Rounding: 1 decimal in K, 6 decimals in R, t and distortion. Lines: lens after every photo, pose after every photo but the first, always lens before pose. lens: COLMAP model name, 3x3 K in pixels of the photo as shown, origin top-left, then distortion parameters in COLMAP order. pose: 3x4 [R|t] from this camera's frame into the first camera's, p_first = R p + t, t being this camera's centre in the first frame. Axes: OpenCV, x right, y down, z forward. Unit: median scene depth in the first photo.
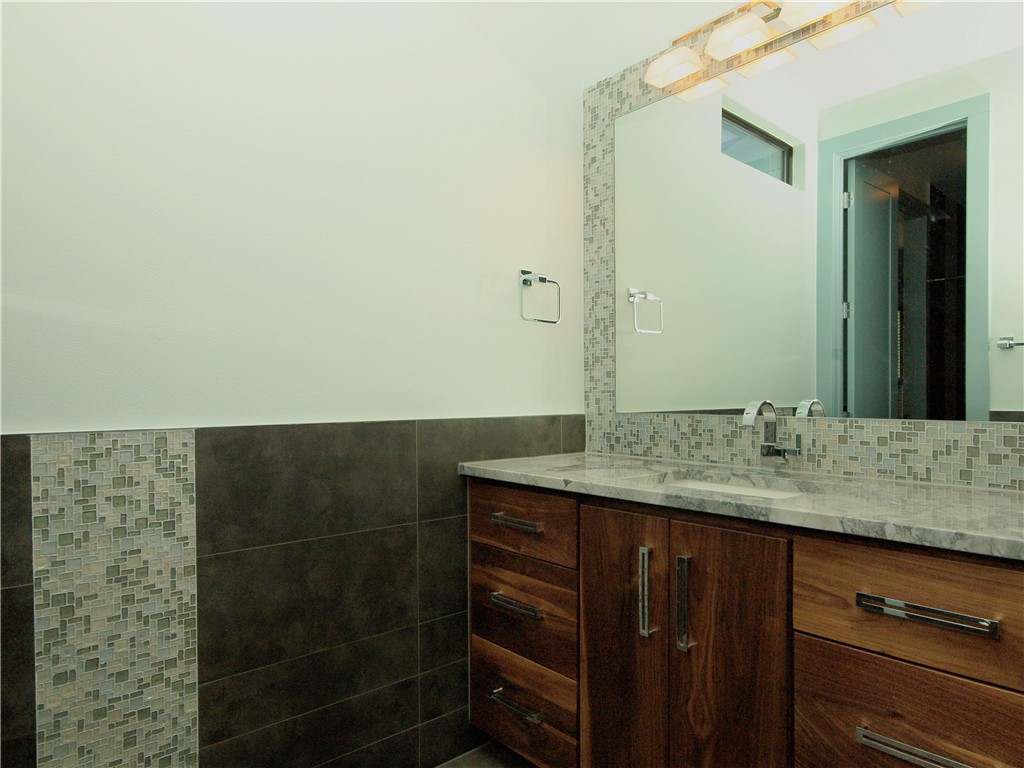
lens RADIAL K [[638.4, 0, 514.6], [0, 638.4, 391.0], [0, 0, 1]] dist [0.008478, 0.004487]
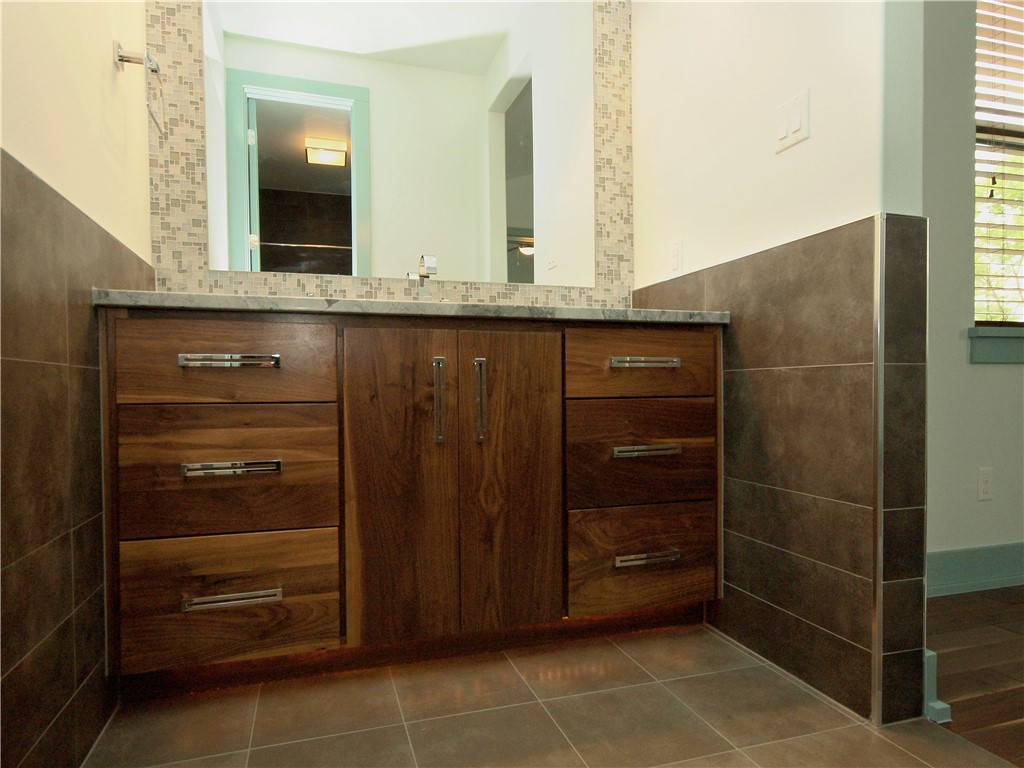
lens RADIAL K [[638.4, 0, 512.8], [0, 638.4, 385.8], [0, 0, 1]] dist [0.008478, 0.004487]
pose [[0.407846, 0.004155, 0.913041, -0.533238], [-0.000498, 0.999991, -0.004329, 0.227637], [-0.913050, 0.001311, 0.407845, 0.361947]]
